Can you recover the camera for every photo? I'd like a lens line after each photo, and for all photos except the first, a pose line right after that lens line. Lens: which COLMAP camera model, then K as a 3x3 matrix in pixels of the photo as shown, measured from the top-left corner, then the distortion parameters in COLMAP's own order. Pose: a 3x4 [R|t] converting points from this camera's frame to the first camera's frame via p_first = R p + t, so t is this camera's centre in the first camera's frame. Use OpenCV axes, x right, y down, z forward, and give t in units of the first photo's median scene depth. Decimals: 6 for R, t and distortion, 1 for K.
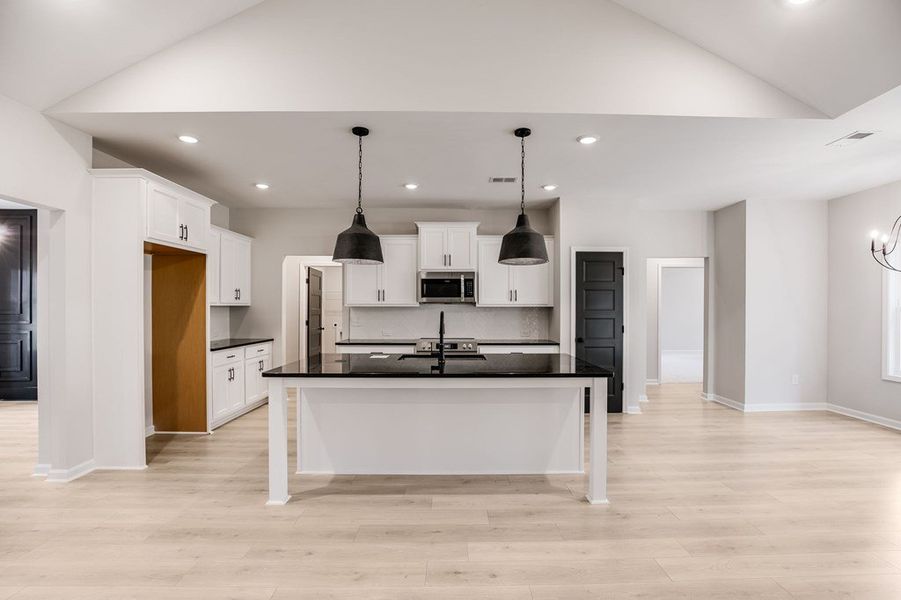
lens RADIAL K [[413.1, 0, 455.1], [0, 413.1, 310.2], [0, 0, 1]] dist [-0.020970, 0.000089]
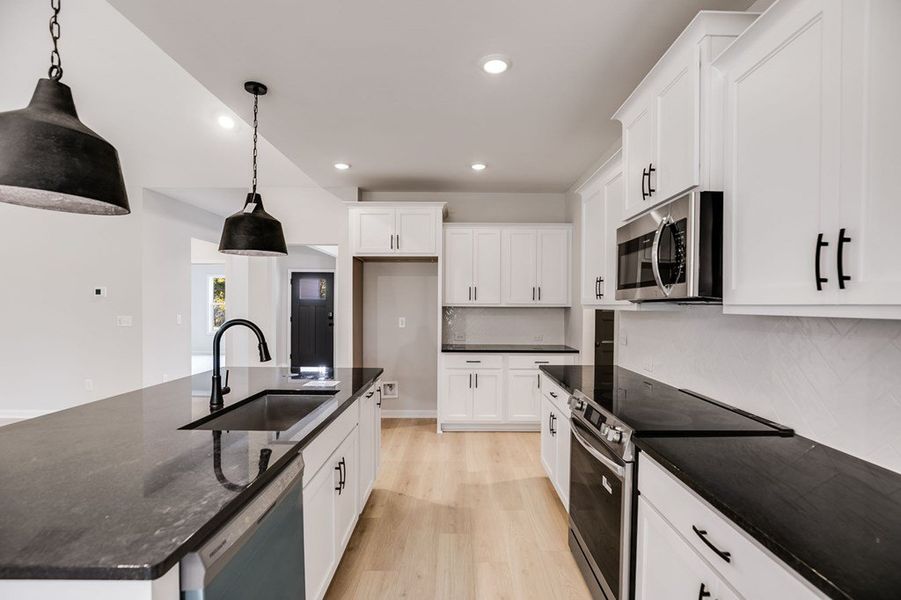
lens RADIAL K [[414.2, 0, 460.5], [0, 414.2, 304.1], [0, 0, 1]] dist [-0.016328, 0.012702]
pose [[0.006986, -0.002217, -0.999973, 0.357515], [-0.011746, 0.999928, -0.002299, -0.013270], [0.999907, 0.011762, 0.006959, 0.878497]]
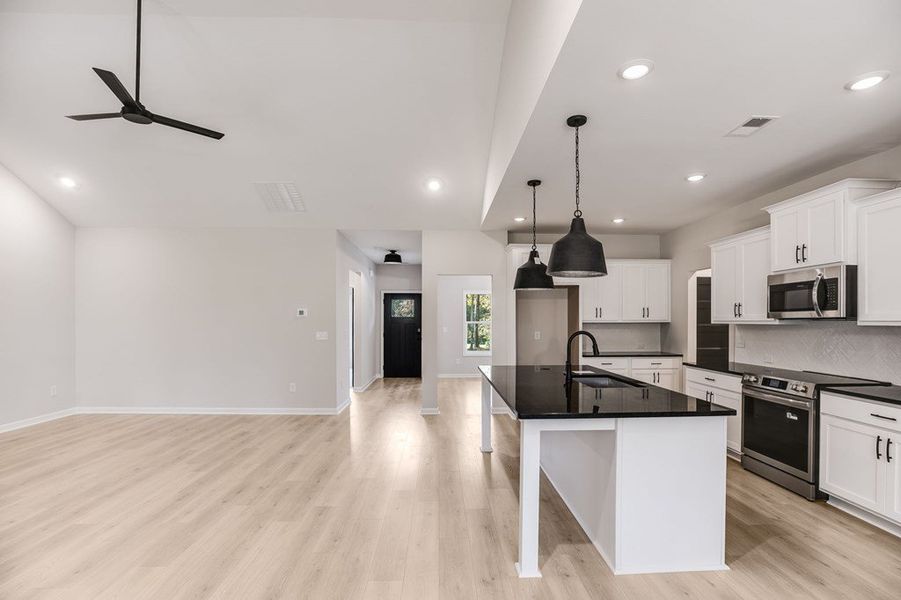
lens RADIAL K [[420.0, 0, 467.9], [0, 420.0, 316.7], [0, 0, 1]] dist [-0.000651, 0.000285]
pose [[0.058705, -0.010337, -0.998222, 0.644044], [-0.005390, 0.999929, -0.010672, -0.012190], [0.998261, 0.006007, 0.058645, 0.459680]]
